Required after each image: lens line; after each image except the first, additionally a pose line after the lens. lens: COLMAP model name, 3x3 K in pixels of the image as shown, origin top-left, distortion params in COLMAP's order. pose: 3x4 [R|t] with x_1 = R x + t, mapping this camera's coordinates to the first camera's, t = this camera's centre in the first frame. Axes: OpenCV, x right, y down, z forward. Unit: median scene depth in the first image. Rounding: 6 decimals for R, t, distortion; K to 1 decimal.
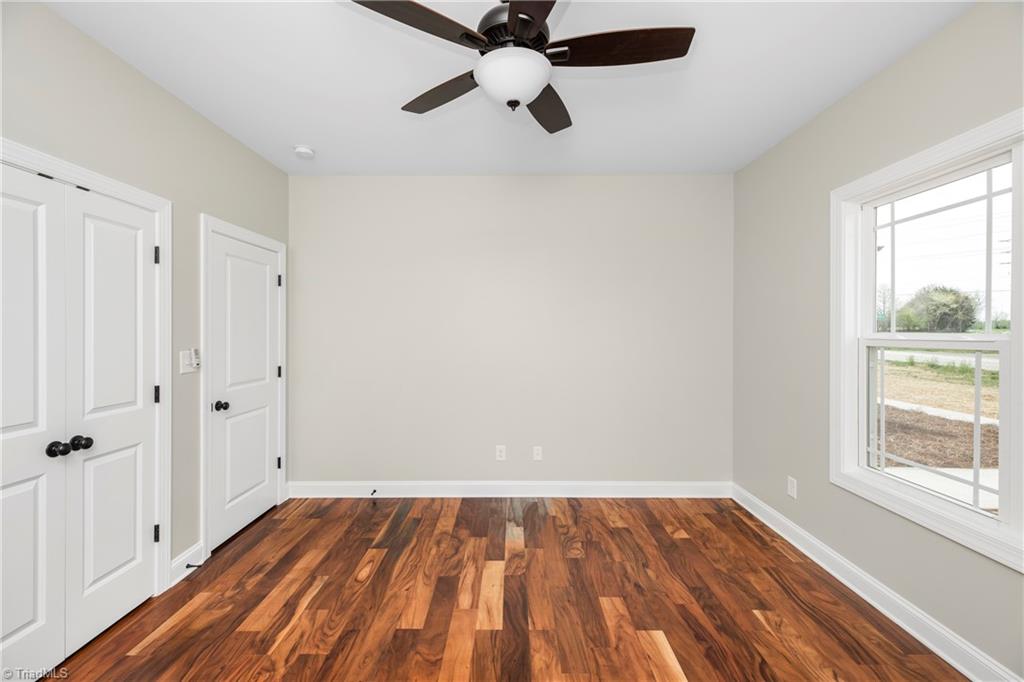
lens RADIAL K [[422.1, 0, 506.6], [0, 422.1, 335.5], [0, 0, 1]] dist [0.012082, -0.001968]
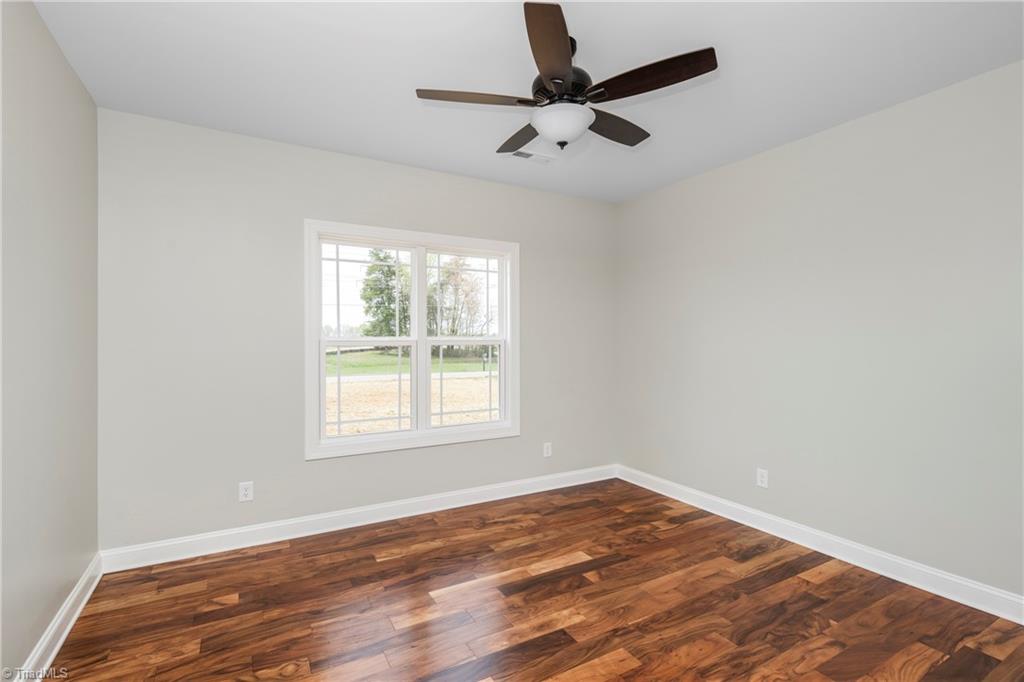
lens RADIAL K [[504.0, 0, 510.5], [0, 504.0, 341.3], [0, 0, 1]] dist [0.021035, -0.001623]
pose [[-0.522645, 0.004602, 0.852538, -0.895621], [0.006336, 0.999979, -0.001514, 0.018035], [-0.852527, 0.004610, -0.522663, 1.477949]]
